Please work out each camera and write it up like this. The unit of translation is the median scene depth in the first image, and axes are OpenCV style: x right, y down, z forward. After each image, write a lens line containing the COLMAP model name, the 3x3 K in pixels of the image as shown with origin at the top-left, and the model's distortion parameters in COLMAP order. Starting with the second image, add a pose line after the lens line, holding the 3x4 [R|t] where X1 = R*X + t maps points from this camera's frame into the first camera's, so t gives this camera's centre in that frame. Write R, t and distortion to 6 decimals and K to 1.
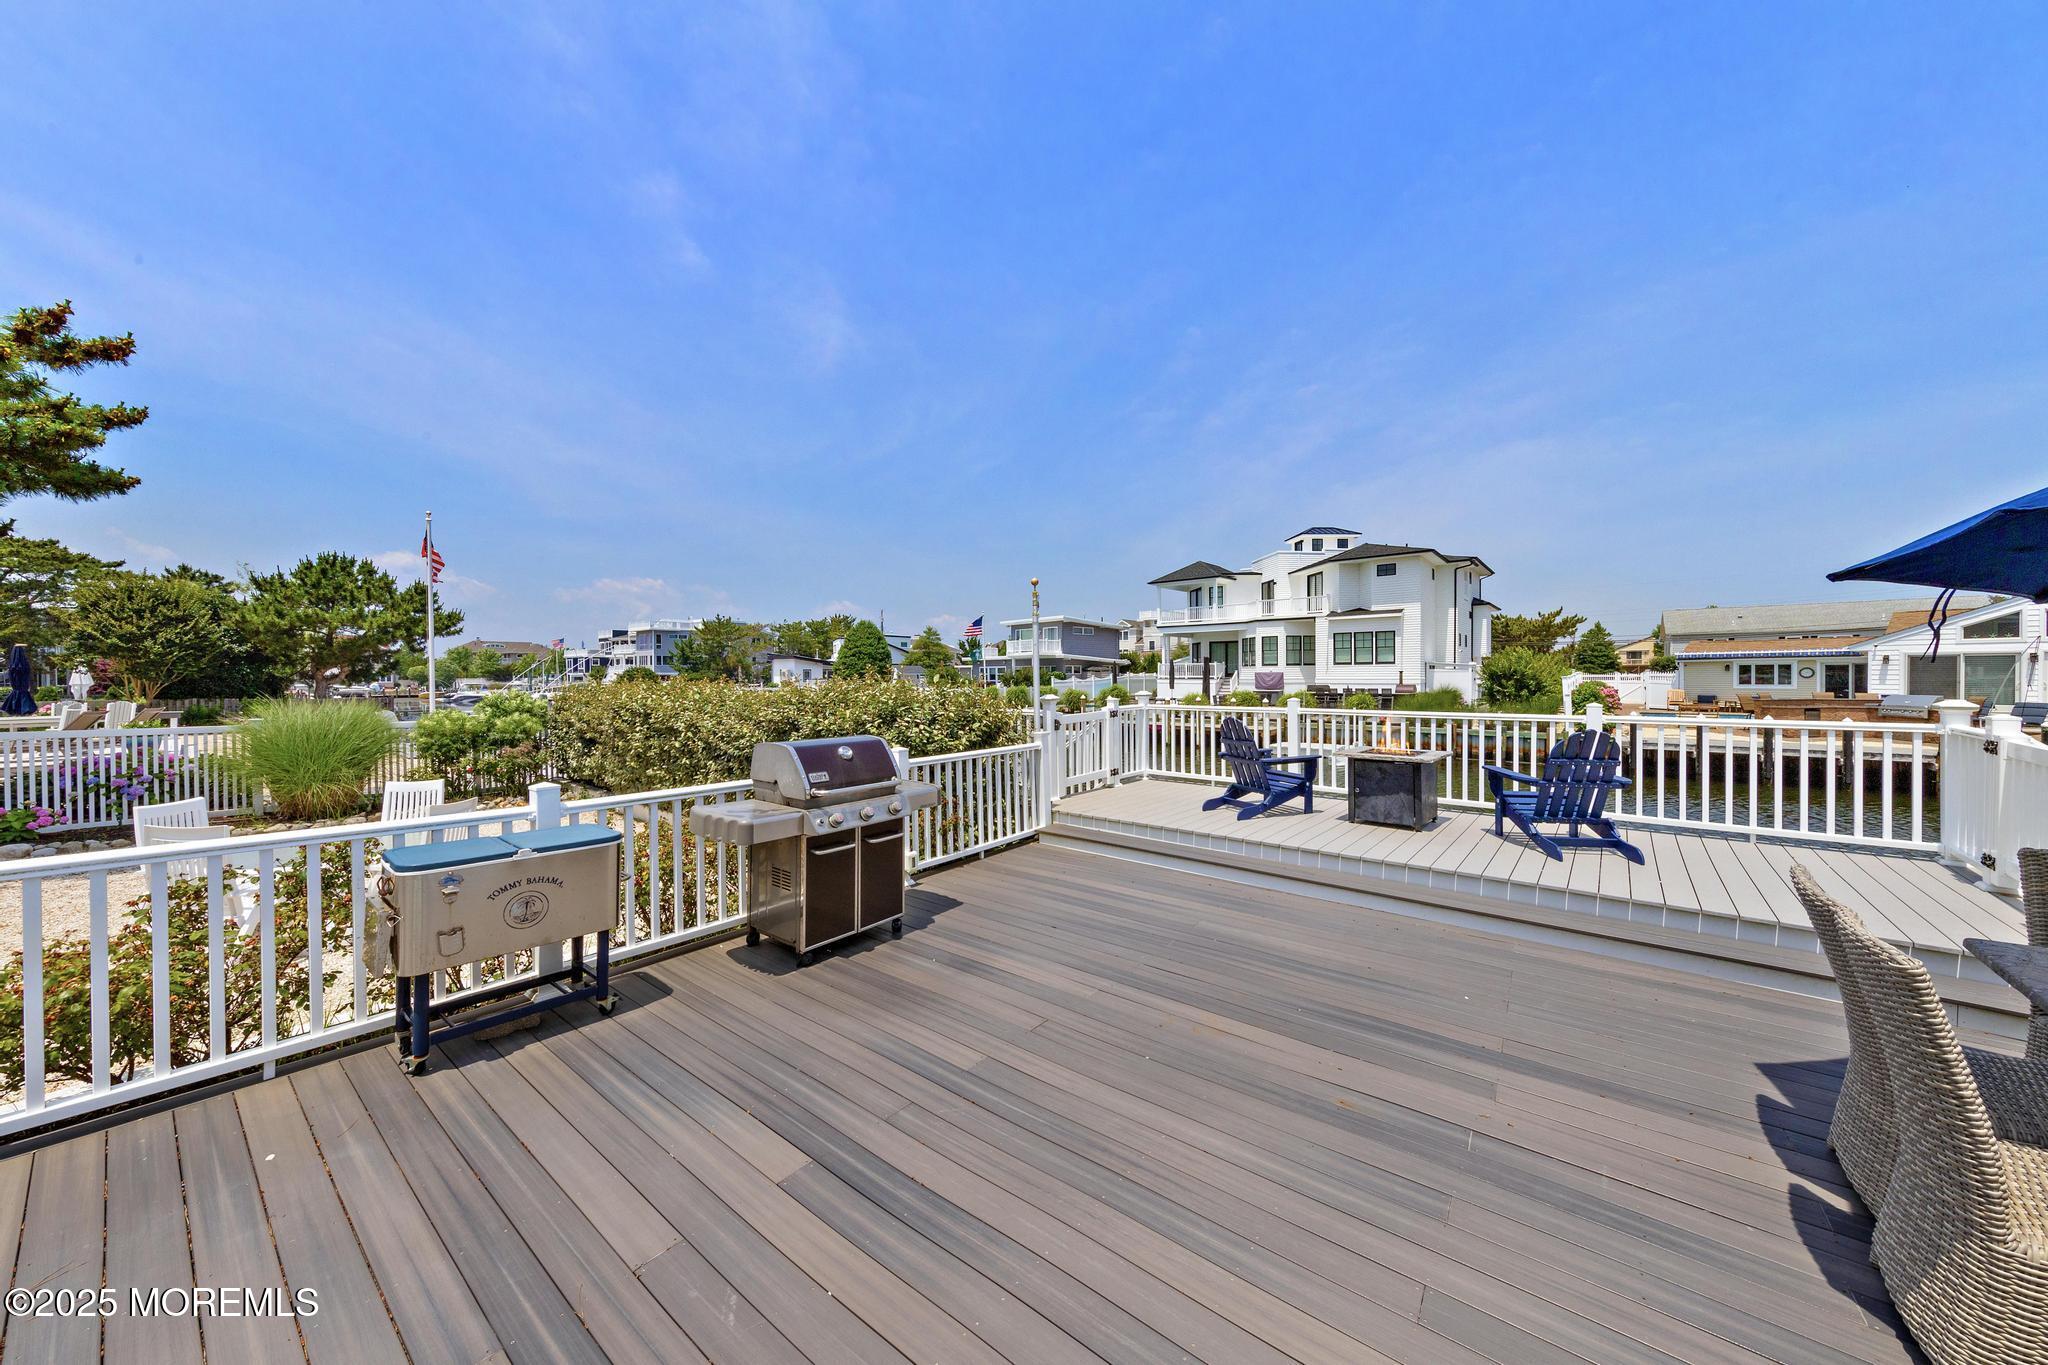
lens RADIAL K [[675.8, 0, 1020.1], [0, 675.8, 677.8], [0, 0, 1]] dist [0.000618, -0.000013]
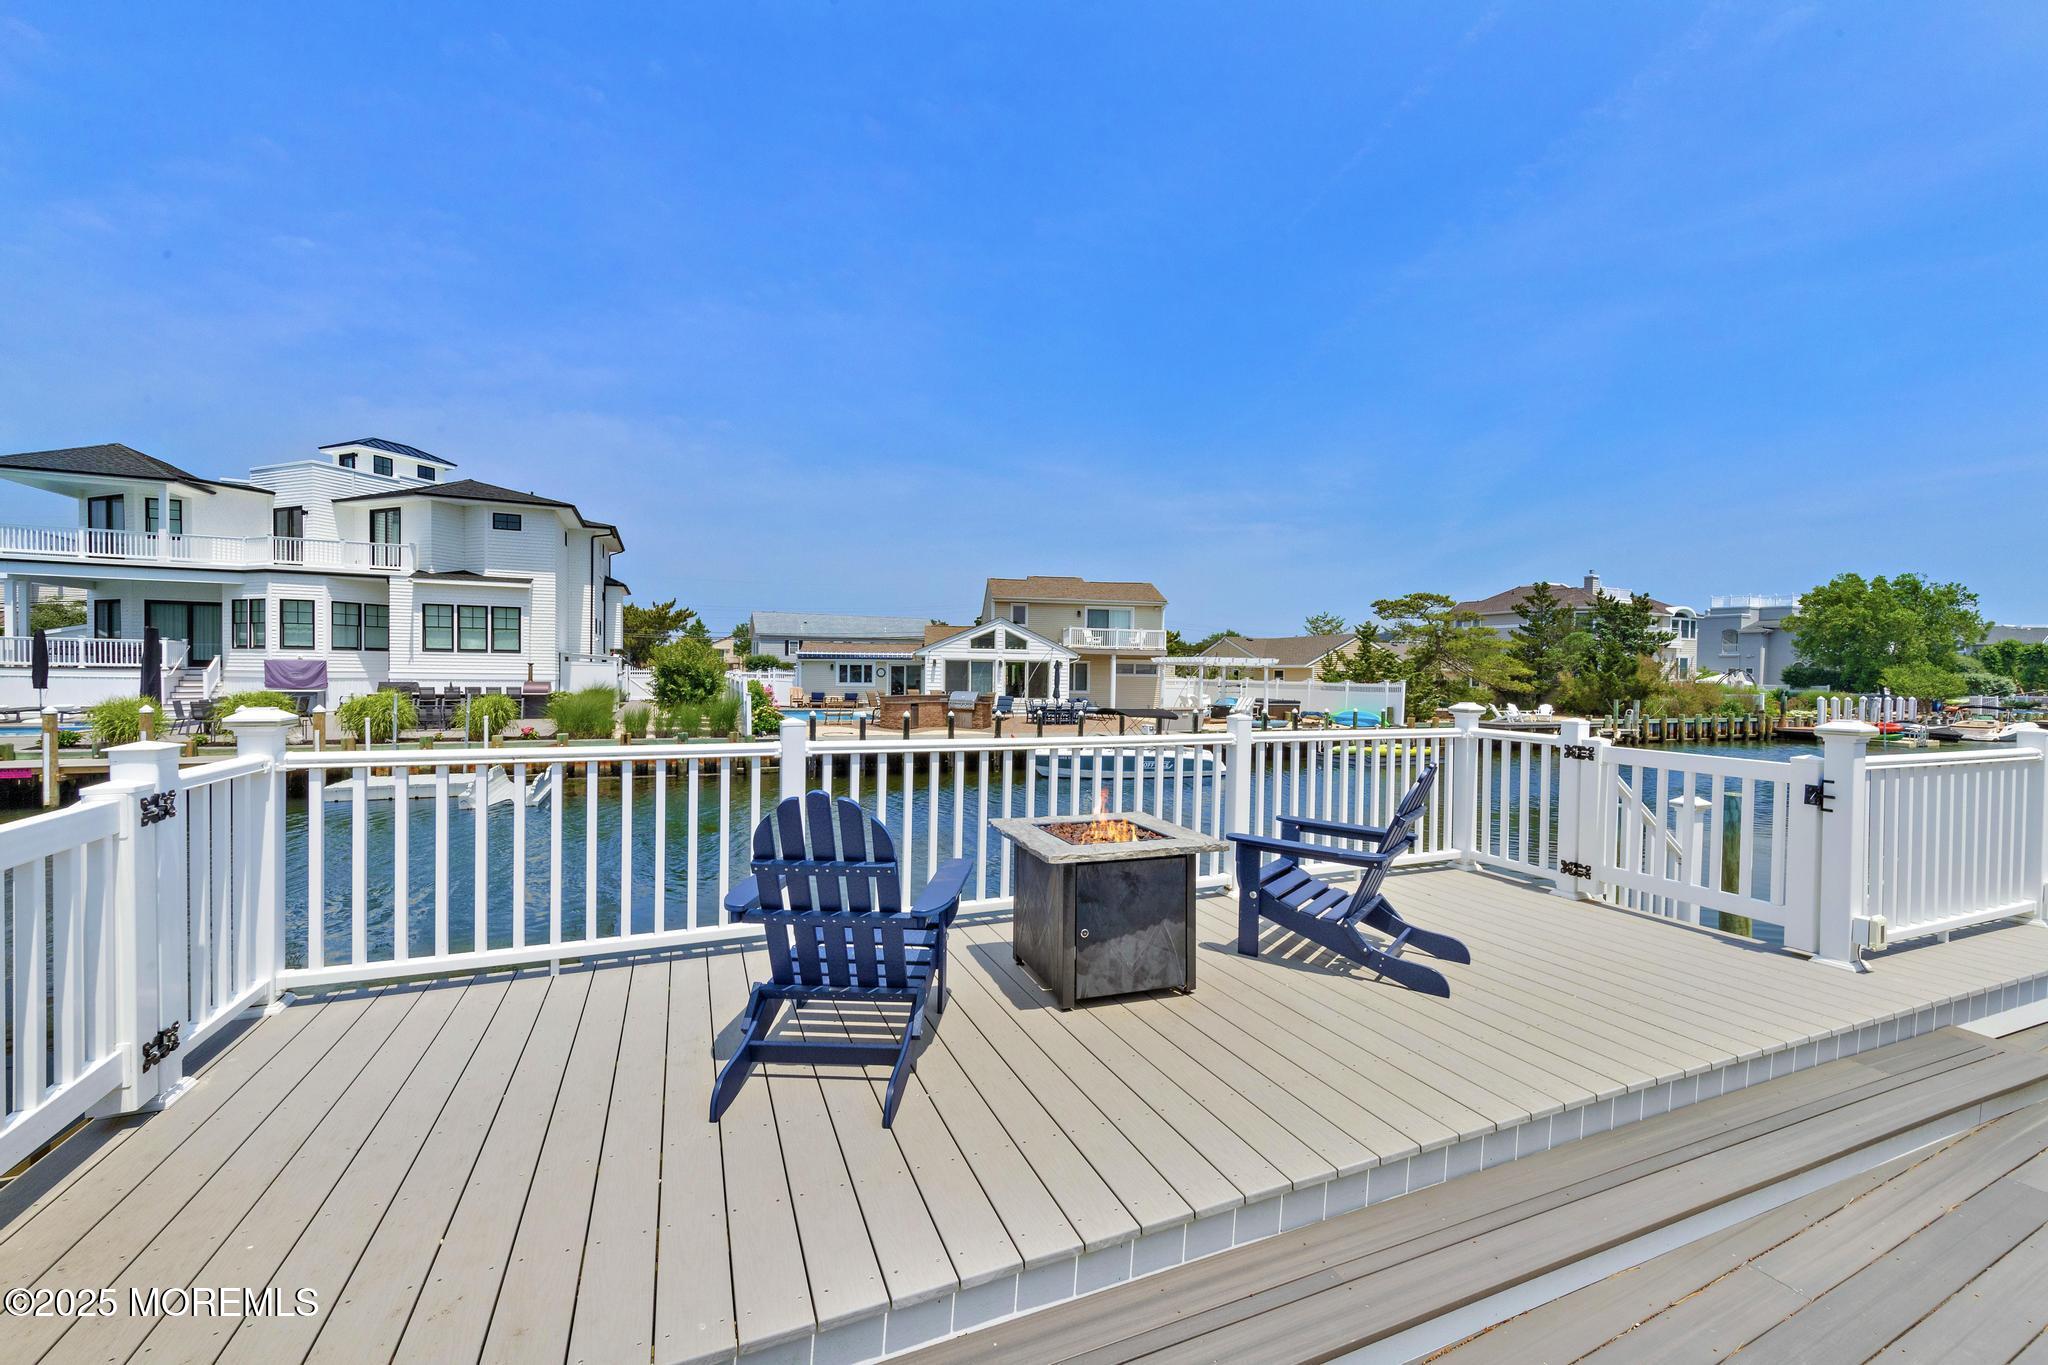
lens RADIAL K [[808.6, 0, 1023.9], [0, 808.6, 688.4], [0, 0, 1]] dist [0.000358, 0.000118]
pose [[0.429953, -0.005013, 0.902837, 0.002258], [-0.012387, 0.999858, 0.011451, 0.000617], [-0.902766, -0.016107, 0.429830, 0.125840]]
